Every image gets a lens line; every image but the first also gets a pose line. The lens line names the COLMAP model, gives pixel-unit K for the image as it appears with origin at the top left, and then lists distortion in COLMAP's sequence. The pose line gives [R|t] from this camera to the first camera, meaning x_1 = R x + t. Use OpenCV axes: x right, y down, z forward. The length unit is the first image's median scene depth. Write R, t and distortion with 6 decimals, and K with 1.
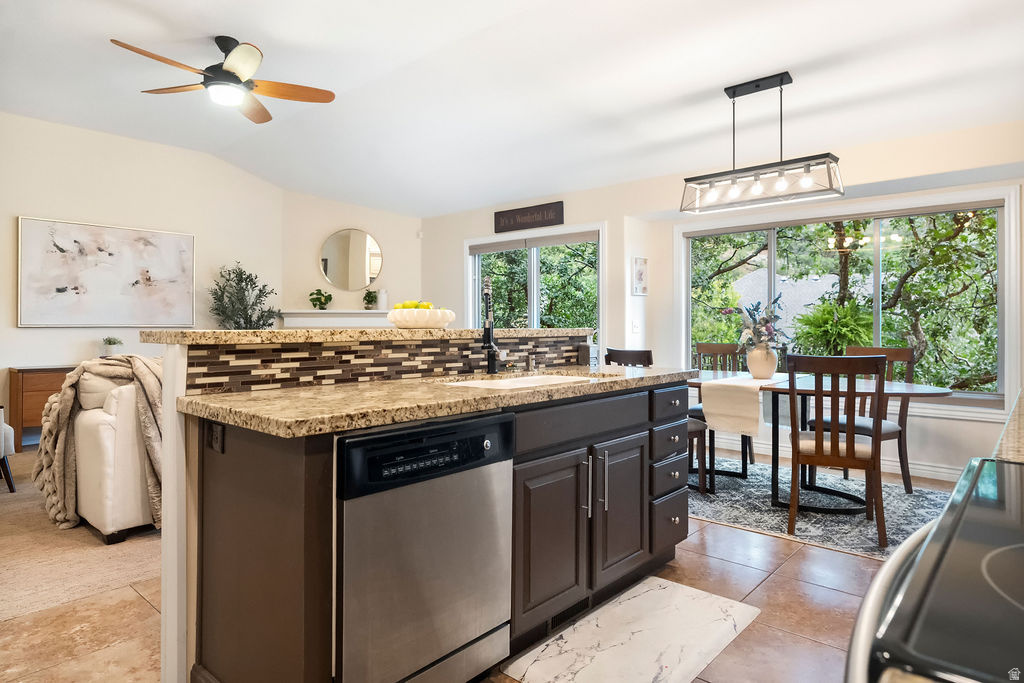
lens RADIAL K [[592.6, 0, 511.6], [0, 592.6, 326.2], [0, 0, 1]] dist [0.001863, -0.000338]
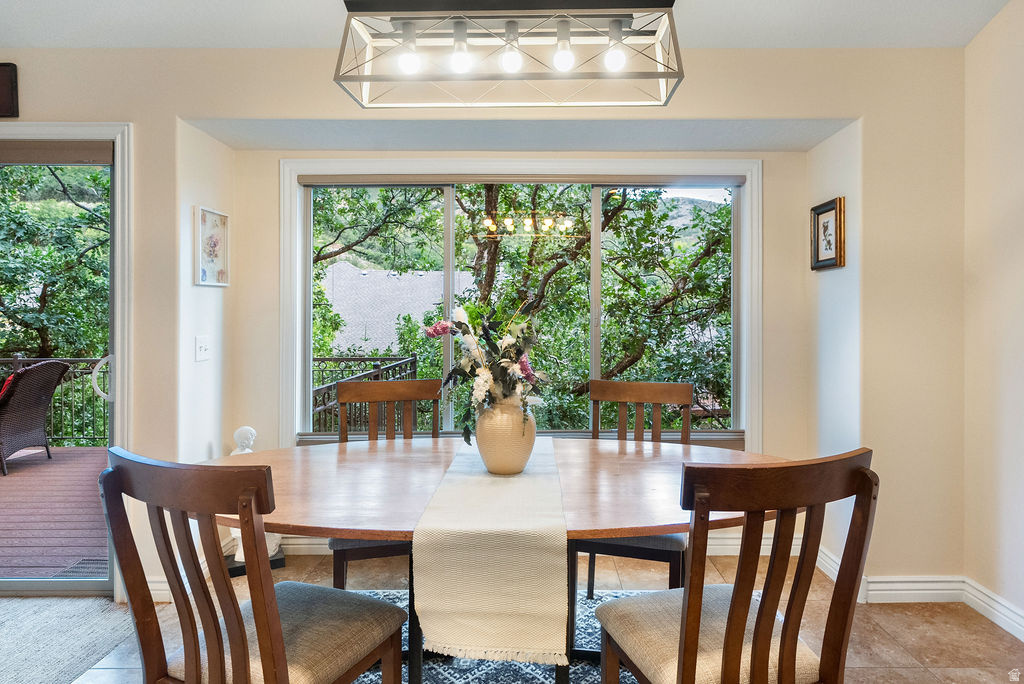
lens RADIAL K [[577.2, 0, 528.2], [0, 577.2, 311.9], [0, 0, 1]] dist [-0.003336, 0.001577]
pose [[0.745527, 0.002162, 0.666472, 0.086531], [0.004243, 0.999959, -0.007990, -0.023989], [-0.666462, 0.008785, 0.745487, 0.438273]]
